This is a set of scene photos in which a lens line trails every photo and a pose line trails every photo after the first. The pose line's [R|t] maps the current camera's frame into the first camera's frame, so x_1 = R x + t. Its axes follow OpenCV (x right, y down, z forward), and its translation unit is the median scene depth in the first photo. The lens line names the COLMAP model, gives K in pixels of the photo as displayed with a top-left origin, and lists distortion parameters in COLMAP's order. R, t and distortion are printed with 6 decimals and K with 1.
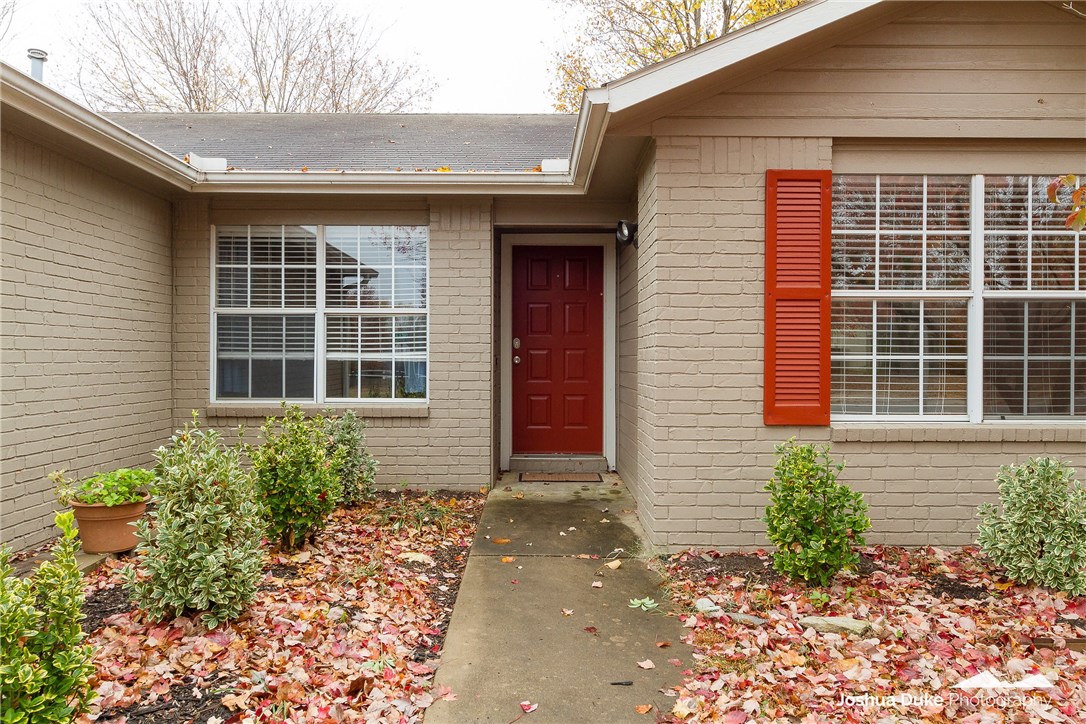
lens RADIAL K [[778.1, 0, 543.0], [0, 778.1, 362.0], [0, 0, 1]] dist [-0.000132, 0.002700]
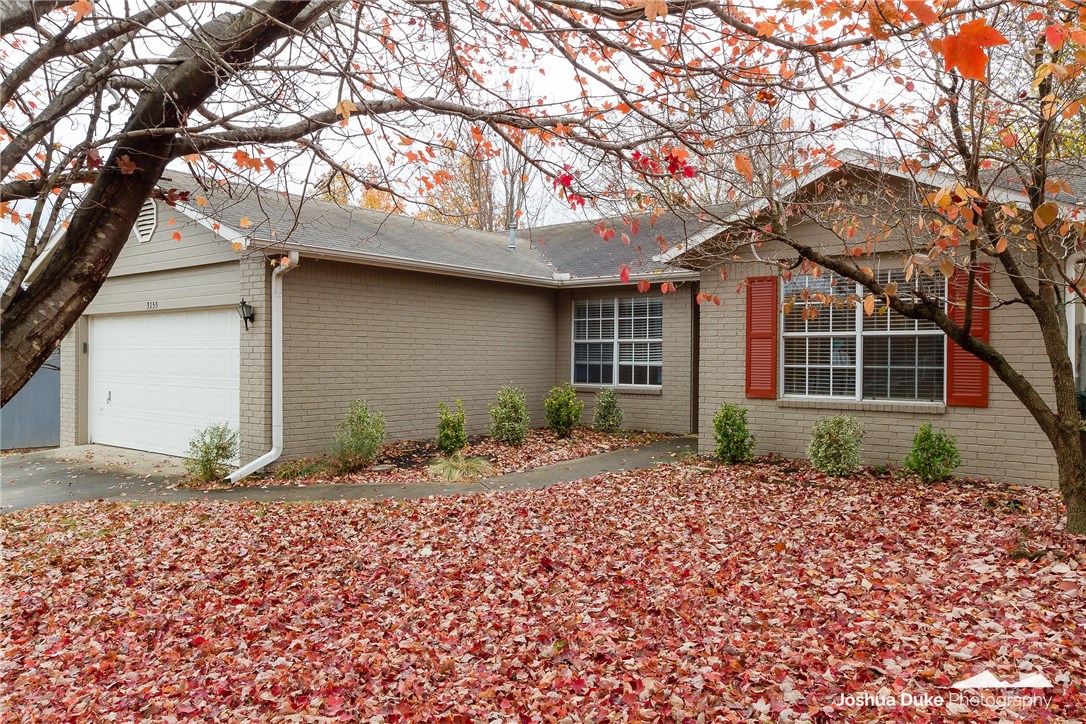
lens RADIAL K [[778.1, 0, 543.0], [0, 778.1, 362.0], [0, 0, 1]] dist [-0.000132, 0.002700]
pose [[0.789703, 0.006237, -0.613457, 0.814806], [-0.008931, 0.999959, -0.001330, -0.005622], [0.613424, 0.006530, 0.789727, -0.723023]]
